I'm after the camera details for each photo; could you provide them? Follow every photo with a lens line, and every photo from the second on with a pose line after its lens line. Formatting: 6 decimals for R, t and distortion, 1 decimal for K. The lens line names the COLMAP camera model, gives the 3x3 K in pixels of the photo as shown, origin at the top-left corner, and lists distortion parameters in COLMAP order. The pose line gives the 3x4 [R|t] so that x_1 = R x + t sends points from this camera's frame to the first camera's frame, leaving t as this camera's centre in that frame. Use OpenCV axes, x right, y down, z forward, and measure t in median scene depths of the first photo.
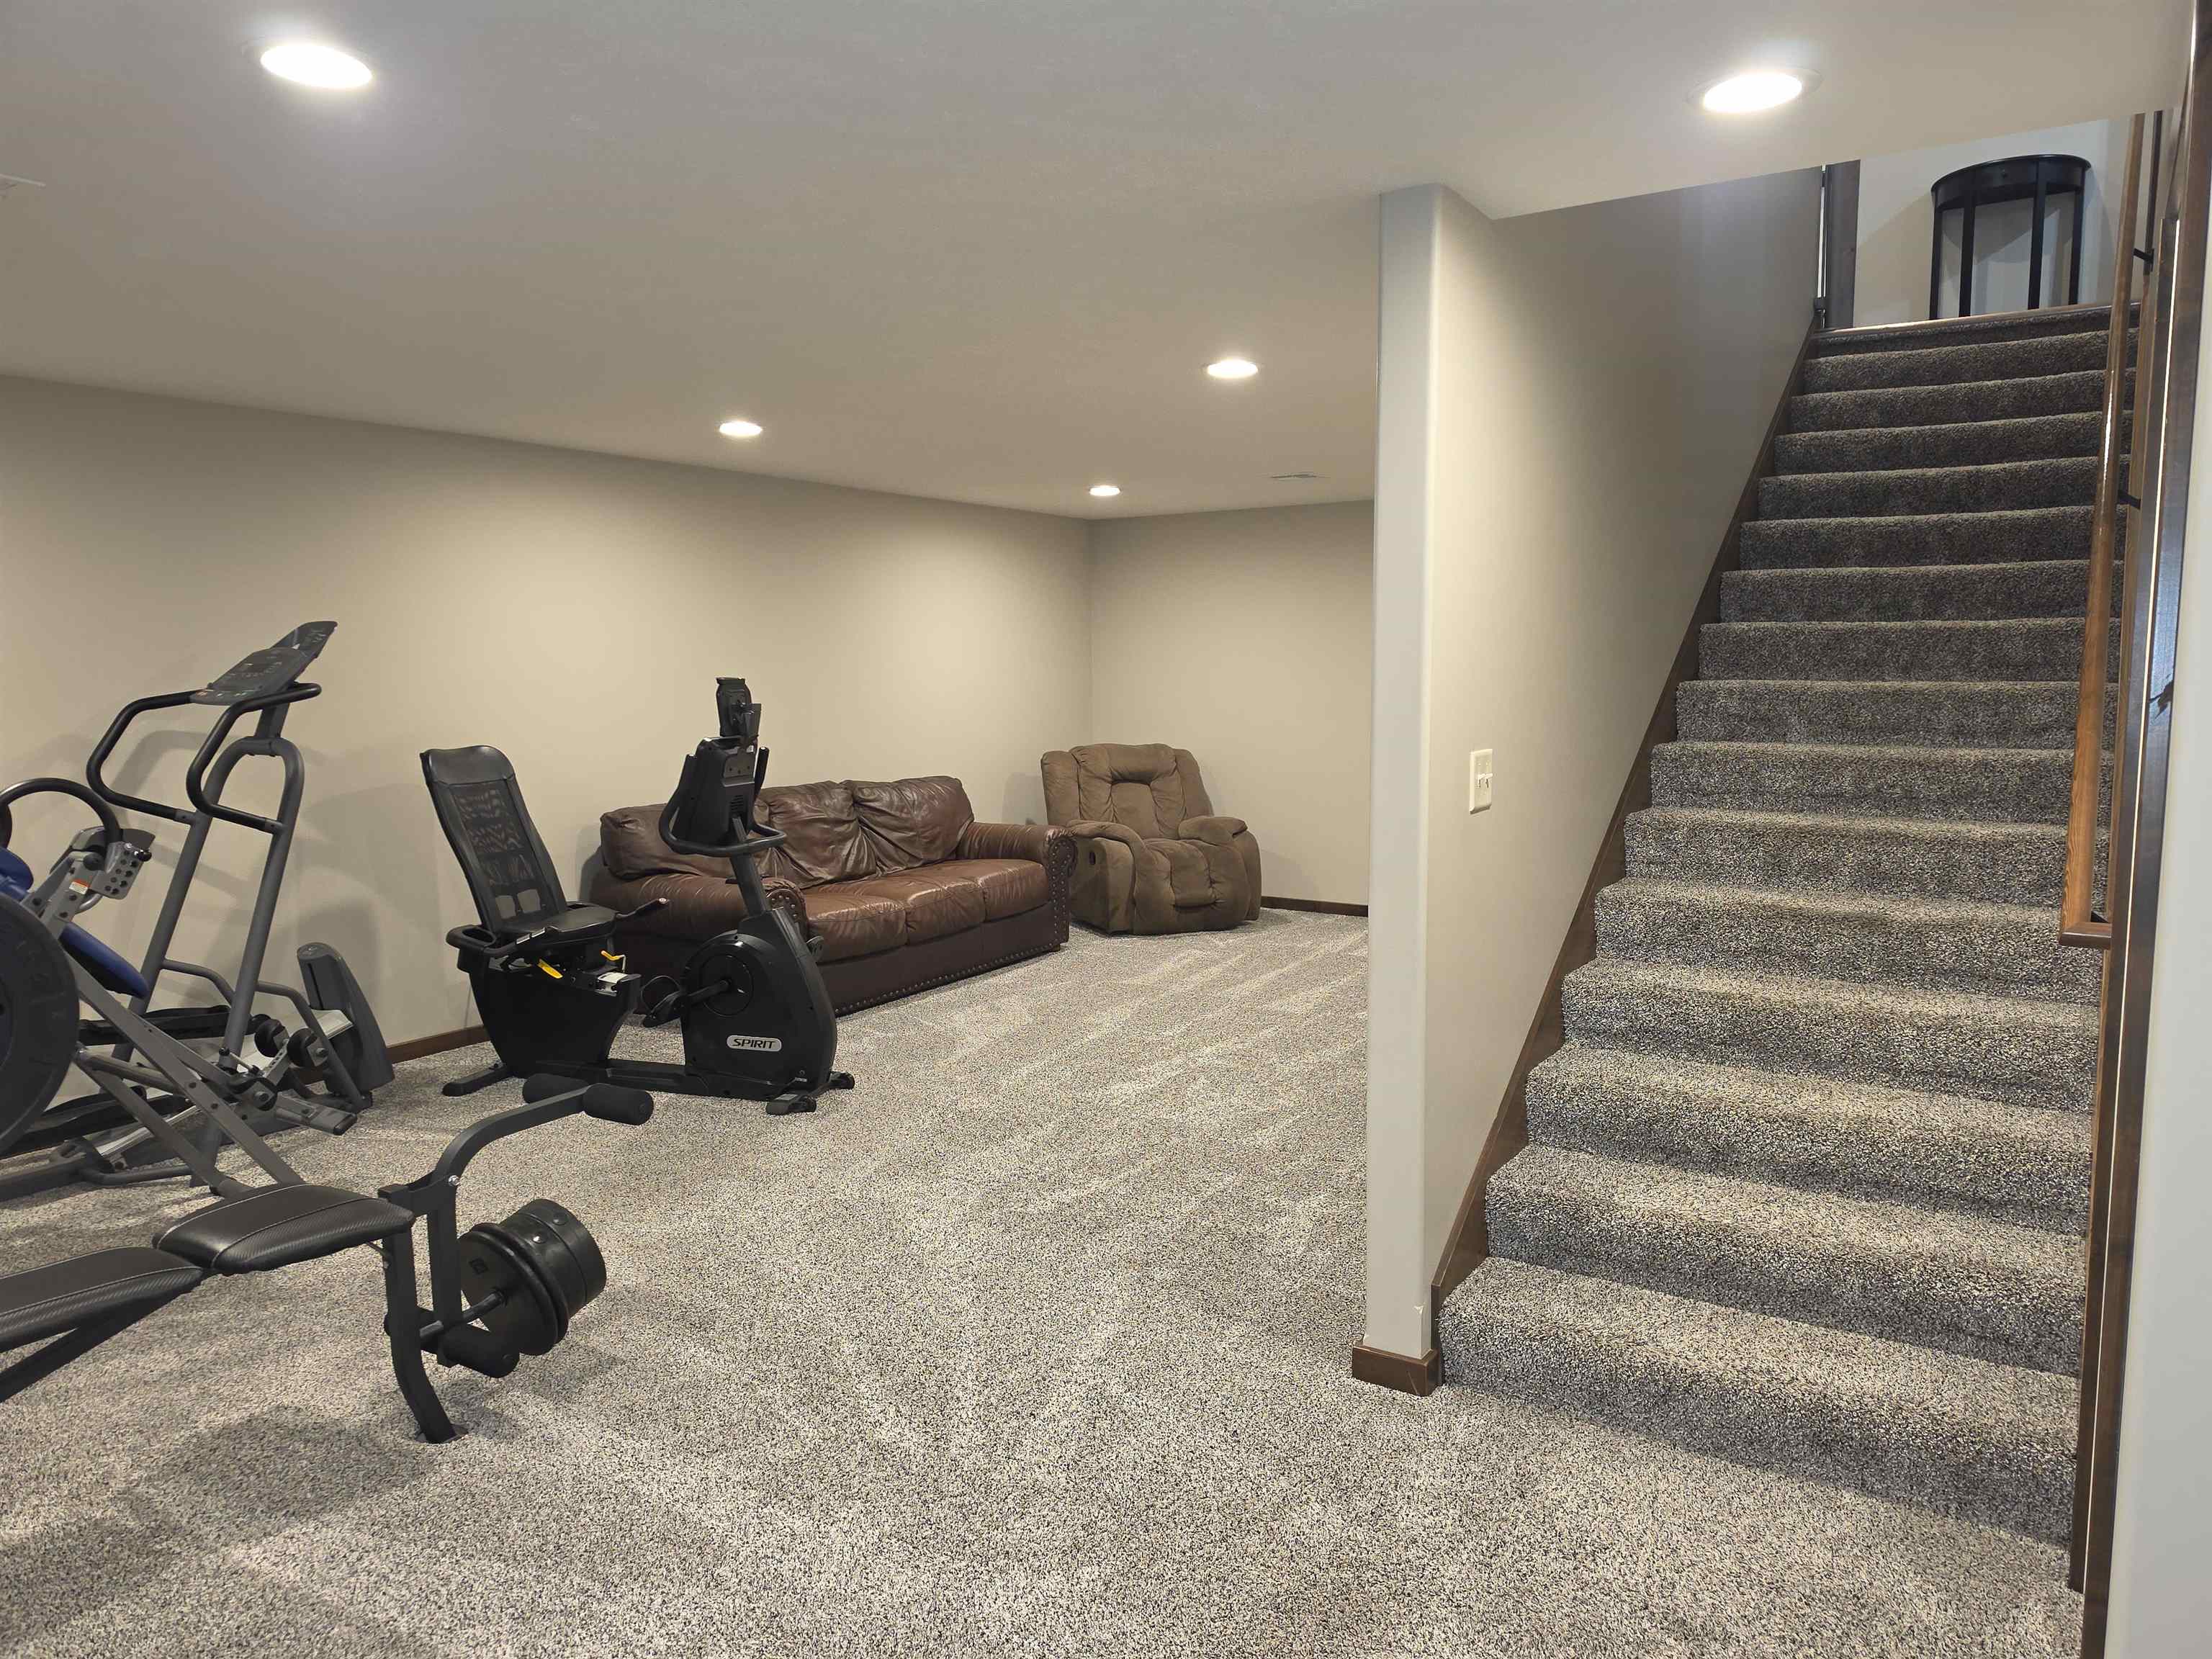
lens RADIAL K [[1512.4, 0, 1109.9], [0, 1512.4, 820.4], [0, 0, 1]] dist [0.103583, -0.141375]
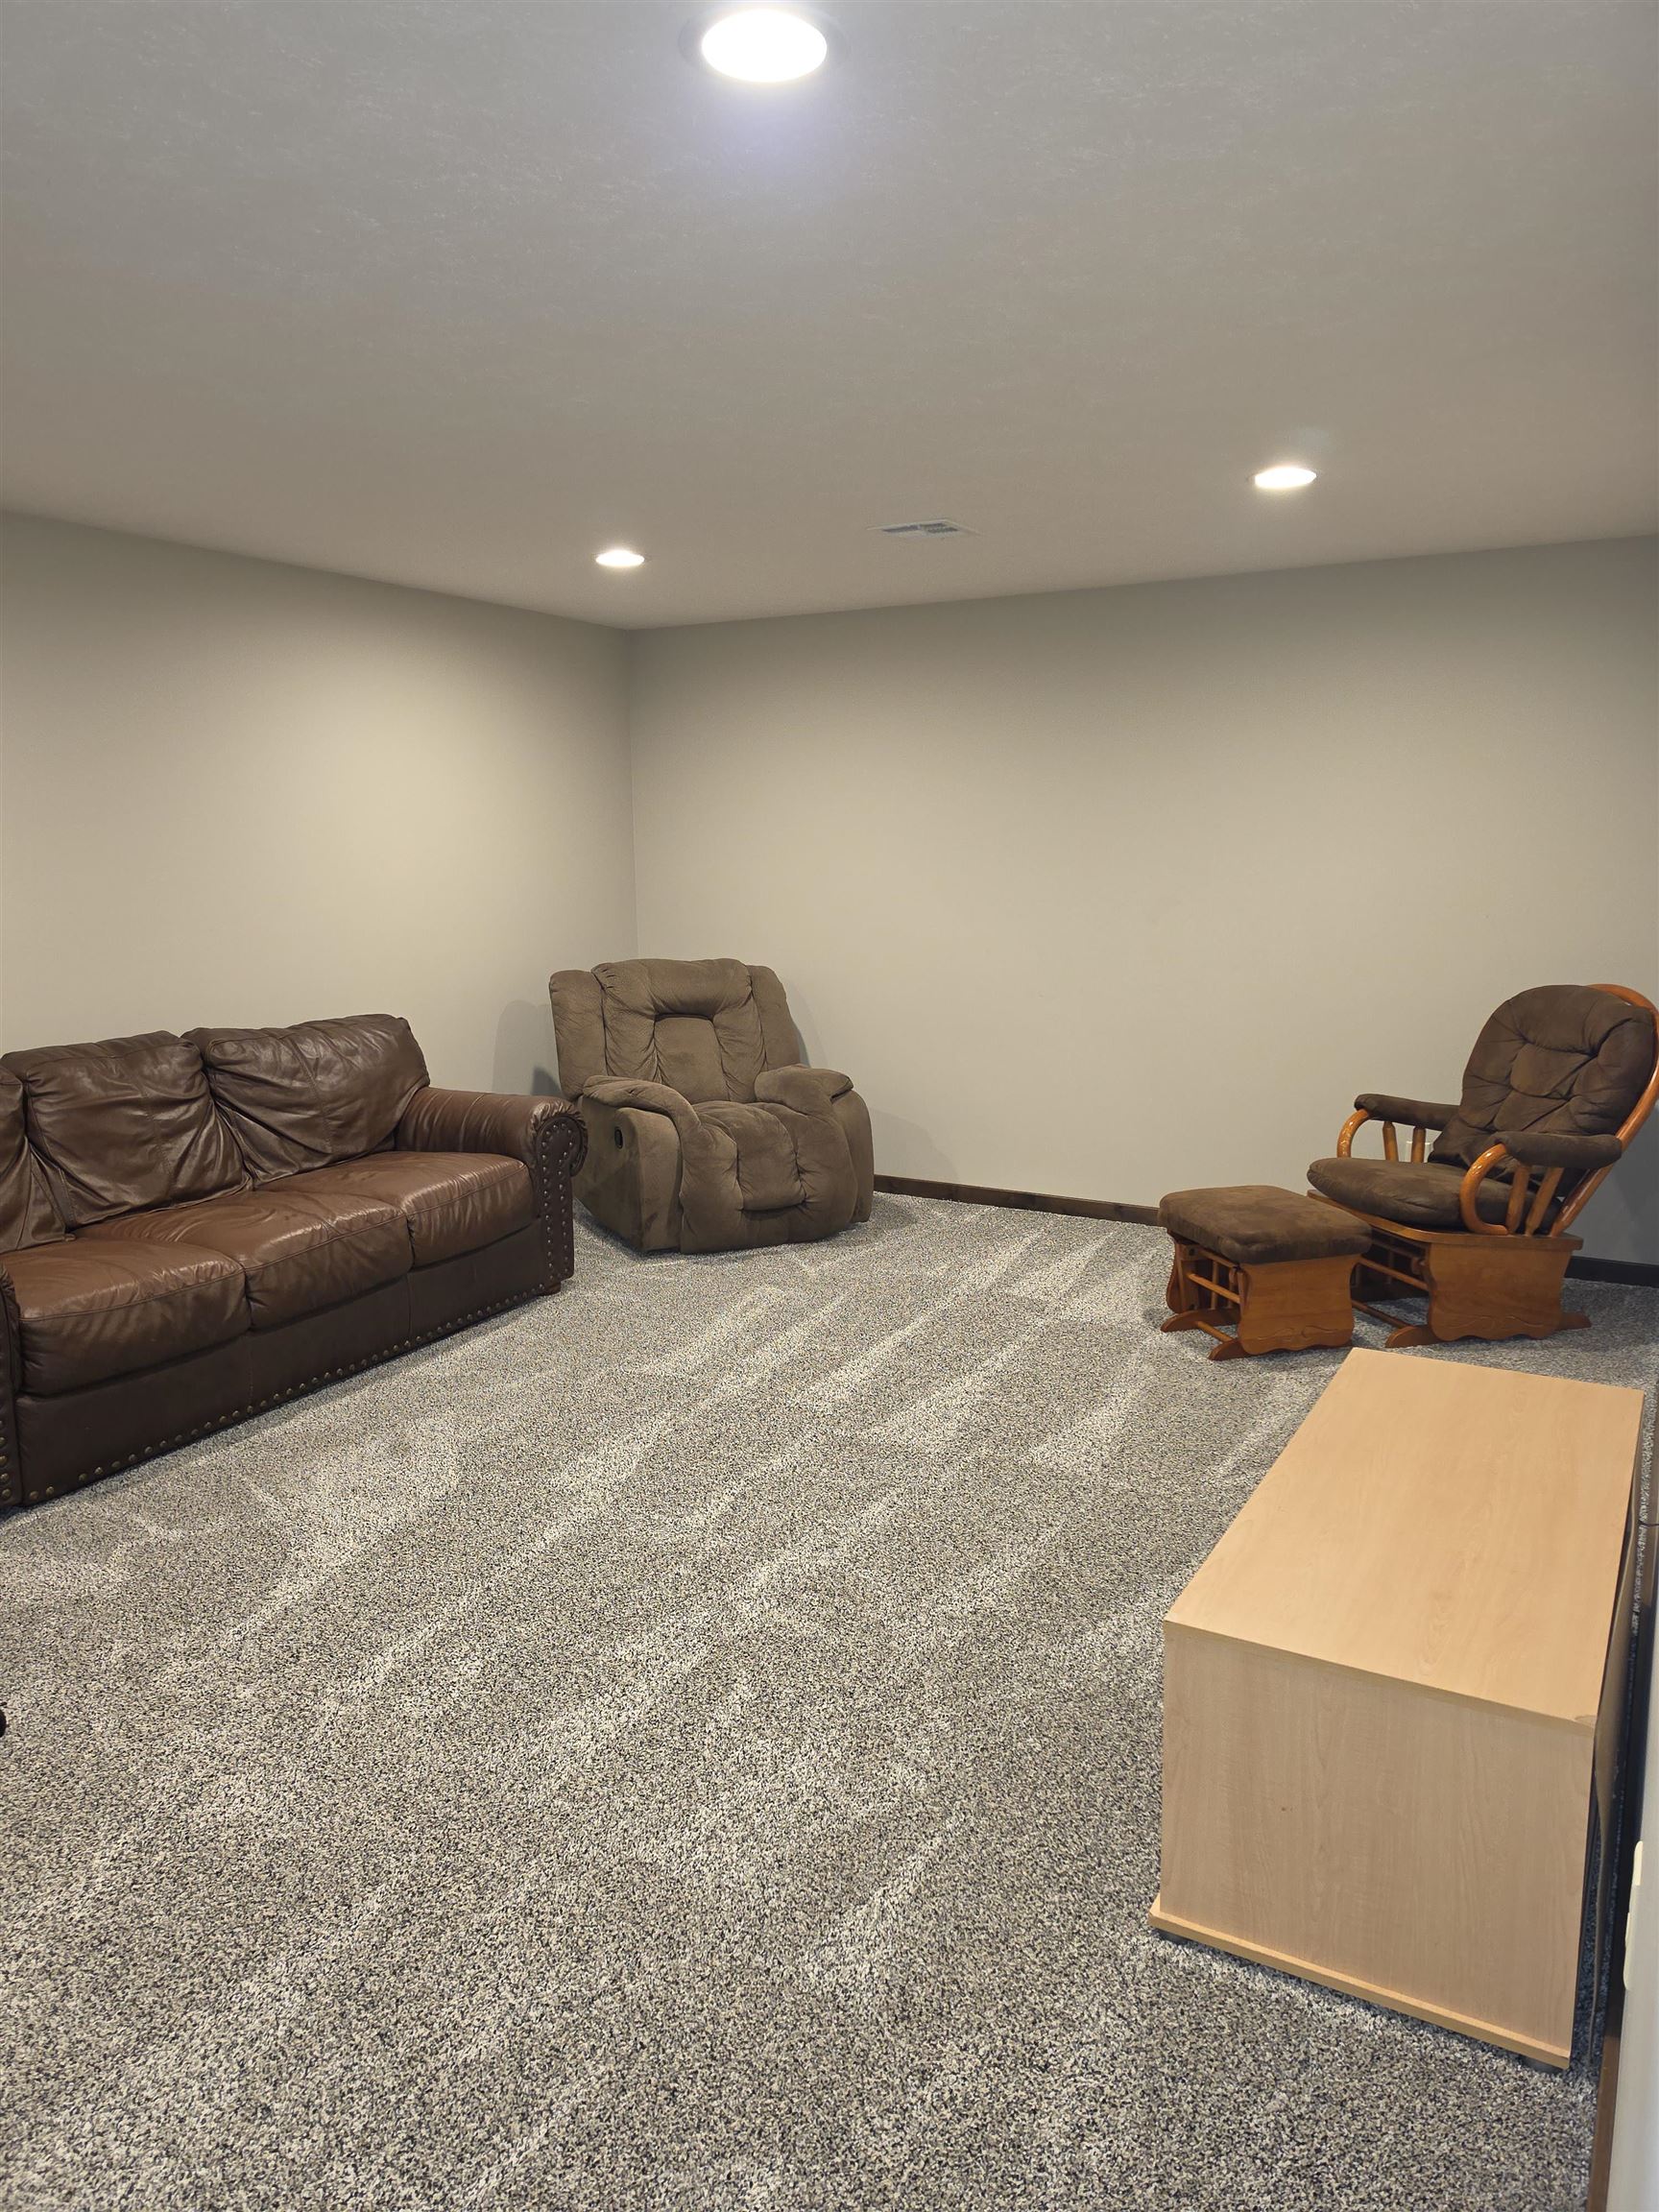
lens RADIAL K [[1512.4, 0, 812.8], [0, 1512.4, 1108.6], [0, 0, 1]] dist [0.103583, -0.141375]
pose [[0.998664, -0.006852, 0.051223, 0.042234], [0.003275, 0.997570, 0.069596, -0.035897], [-0.051575, -0.069335, 0.996259, 0.364336]]
